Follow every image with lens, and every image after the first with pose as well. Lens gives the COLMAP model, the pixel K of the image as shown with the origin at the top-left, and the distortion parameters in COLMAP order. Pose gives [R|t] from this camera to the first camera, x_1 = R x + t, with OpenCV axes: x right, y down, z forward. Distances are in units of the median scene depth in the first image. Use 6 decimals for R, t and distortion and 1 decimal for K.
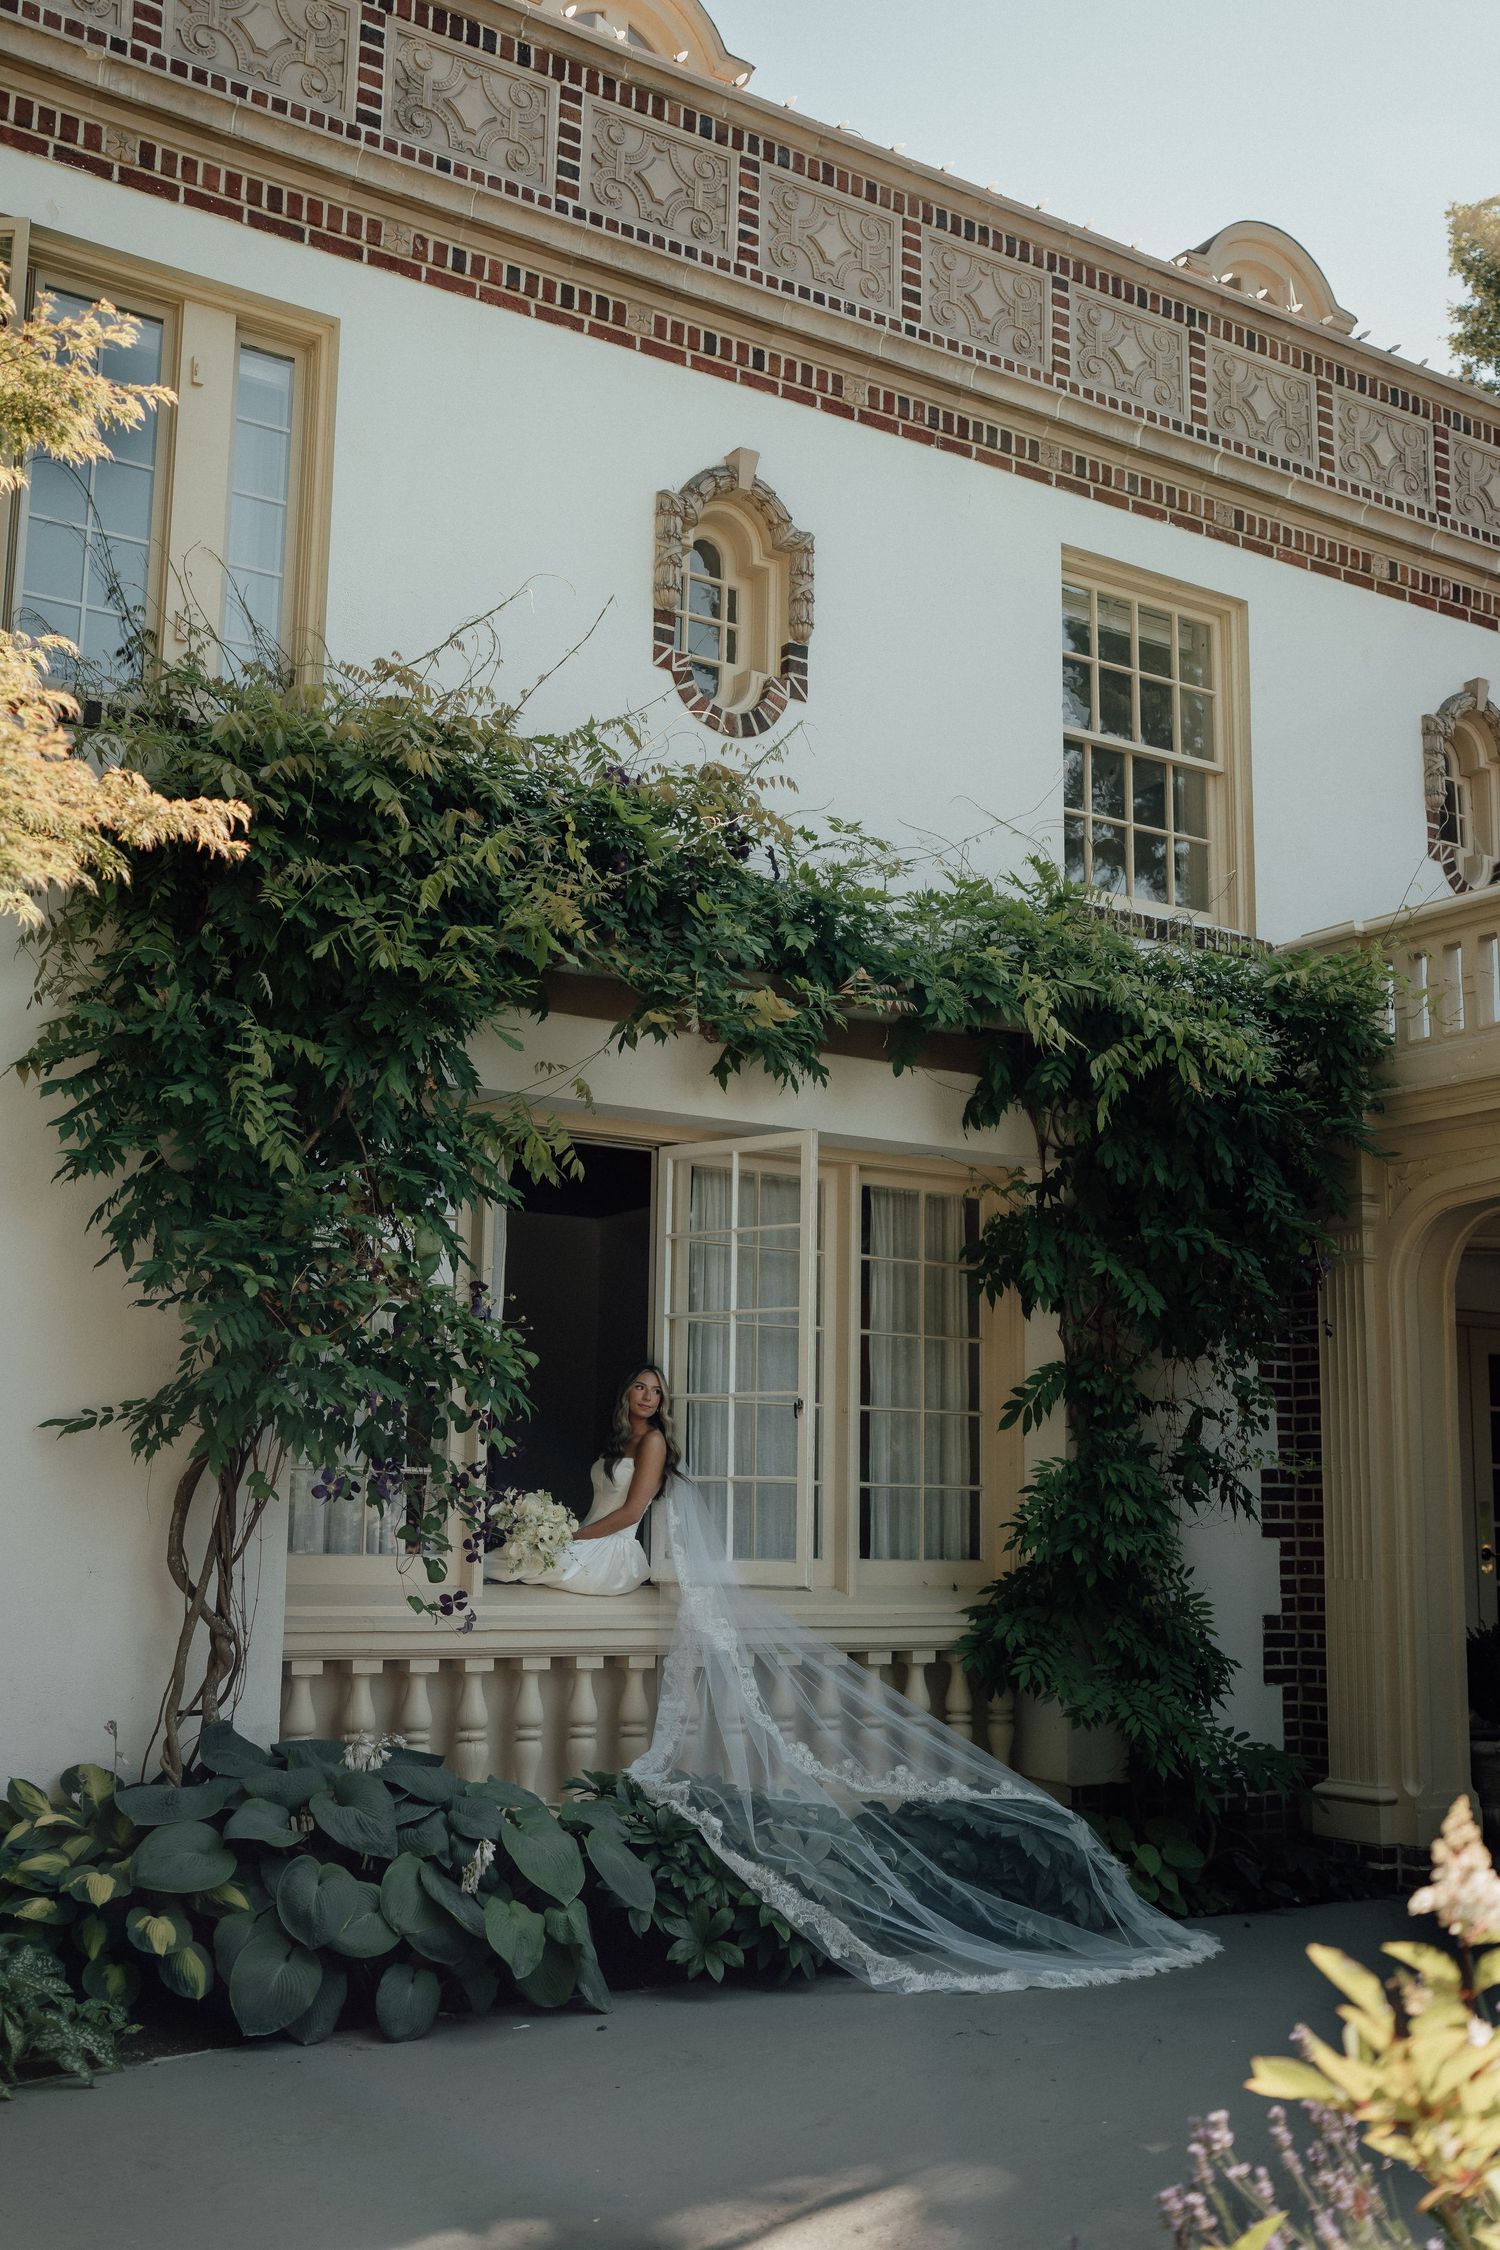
lens RADIAL K [[2352.5, 0, 750.0], [0, 2352.5, 1125.0], [0, 0, 1]] dist [-0.063231, 0.271493]
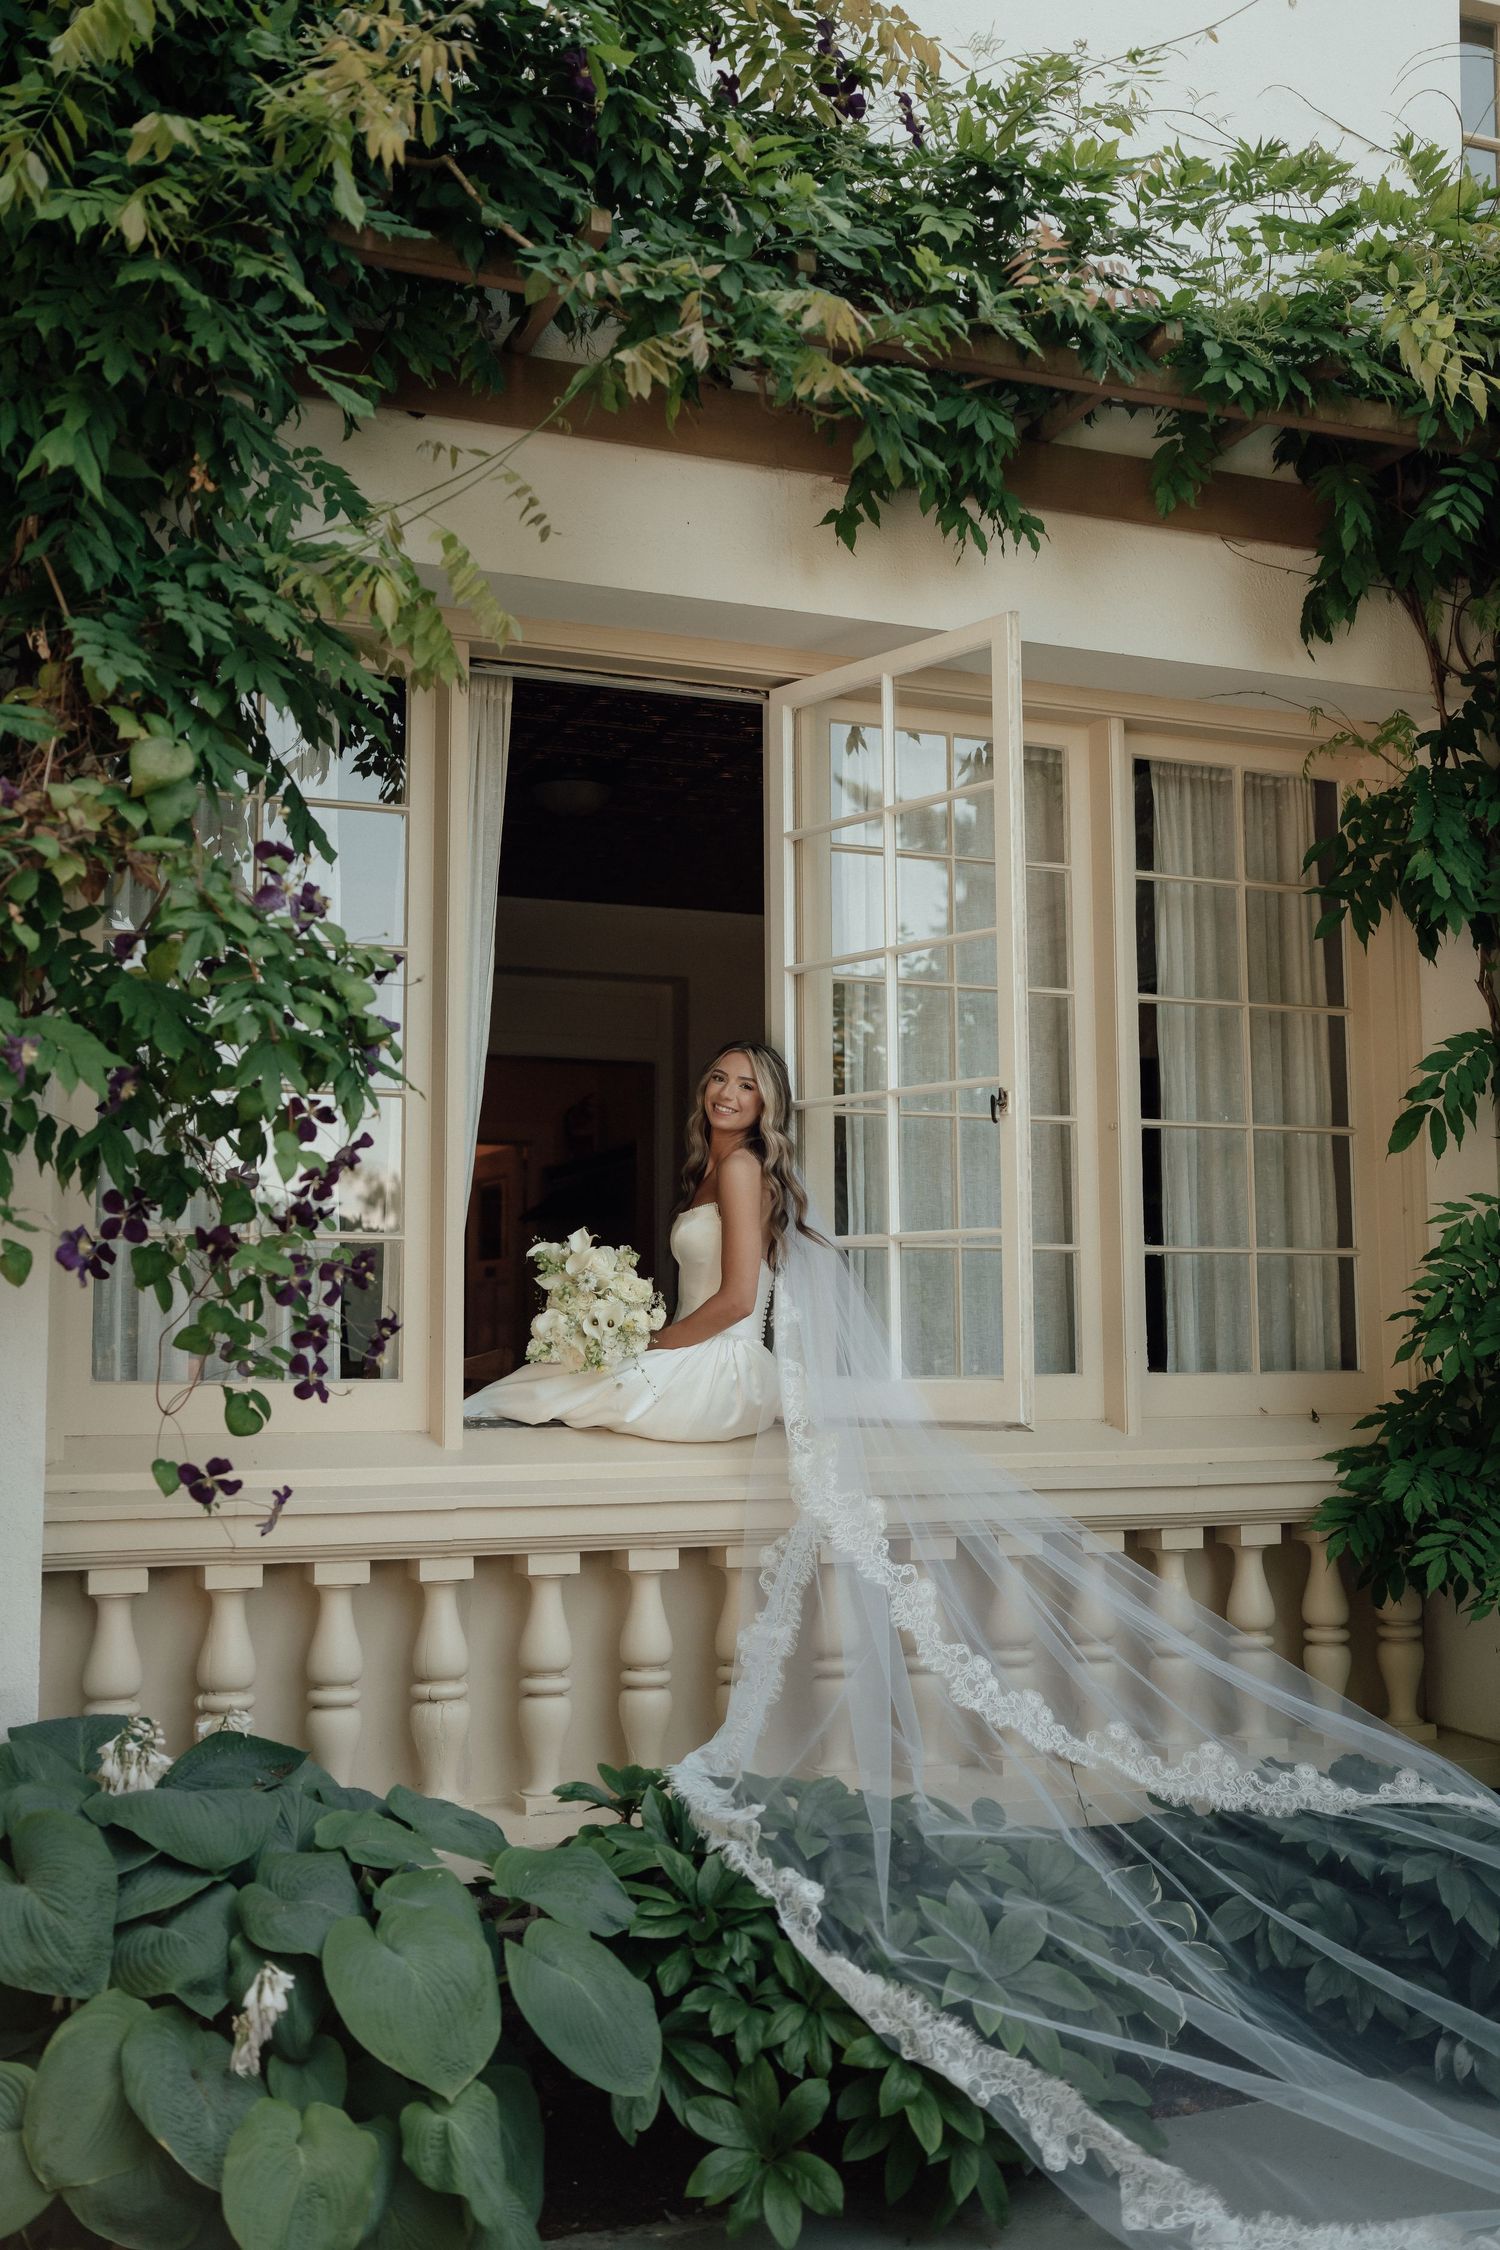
lens RADIAL K [[2300.0, 0, 746.4], [0, 2300.0, 1110.8], [0, 0, 1]] dist [-0.038659, 0.014766]
pose [[0.983446, -0.039992, -0.176733, 0.053739], [0.051376, 0.996857, 0.060310, 0.080127], [0.173765, -0.068391, 0.982409, 0.424237]]
